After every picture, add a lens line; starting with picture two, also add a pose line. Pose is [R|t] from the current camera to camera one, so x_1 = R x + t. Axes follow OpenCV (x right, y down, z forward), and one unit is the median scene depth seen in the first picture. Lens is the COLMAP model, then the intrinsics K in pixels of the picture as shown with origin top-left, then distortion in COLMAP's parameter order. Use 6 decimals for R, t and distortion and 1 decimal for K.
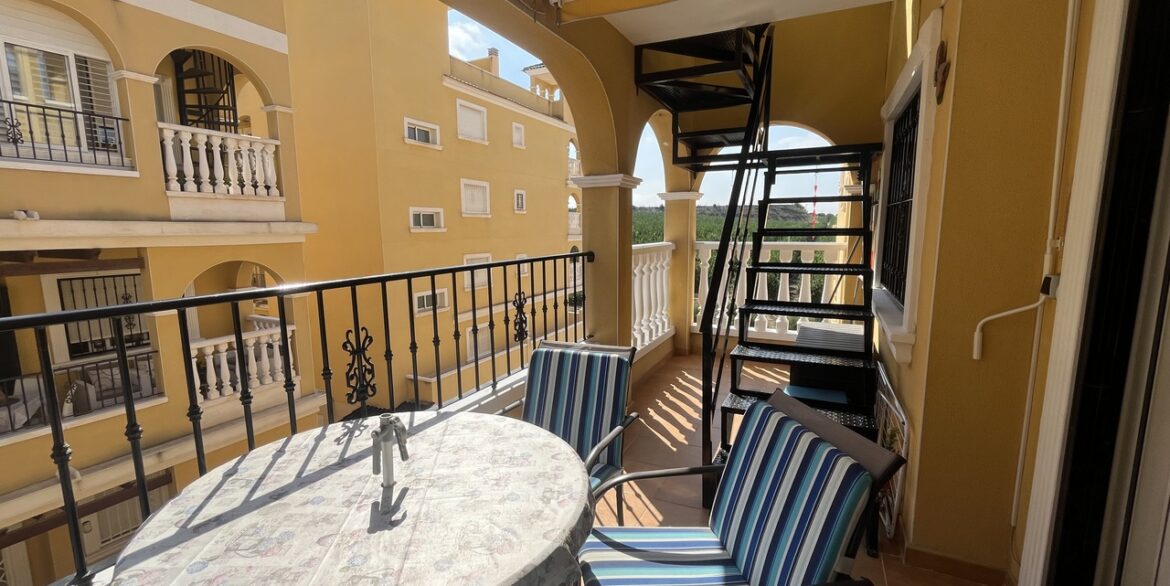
lens RADIAL K [[476.9, 0, 581.8], [0, 476.9, 294.0], [0, 0, 1]] dist [-0.000416, -0.000844]
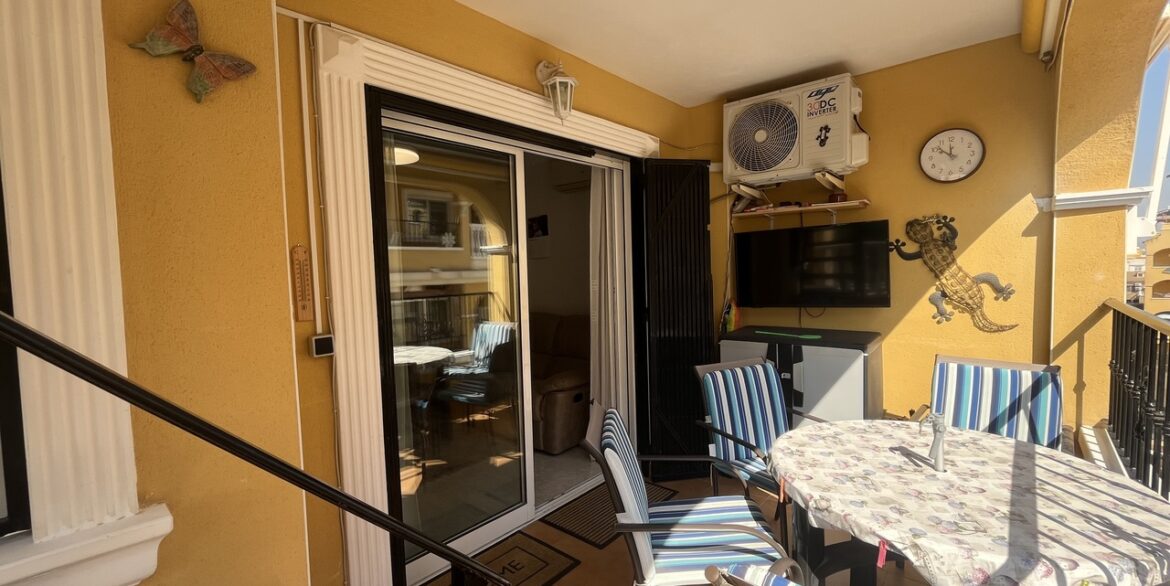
lens RADIAL K [[476.9, 0, 584.7], [0, 476.9, 297.0], [0, 0, 1]] dist [-0.000416, -0.000844]
pose [[-0.967430, 0.021353, 0.252236, 0.184893], [0.070206, 0.979979, 0.186311, -0.364741], [-0.243208, 0.197951, -0.949561, 2.402023]]
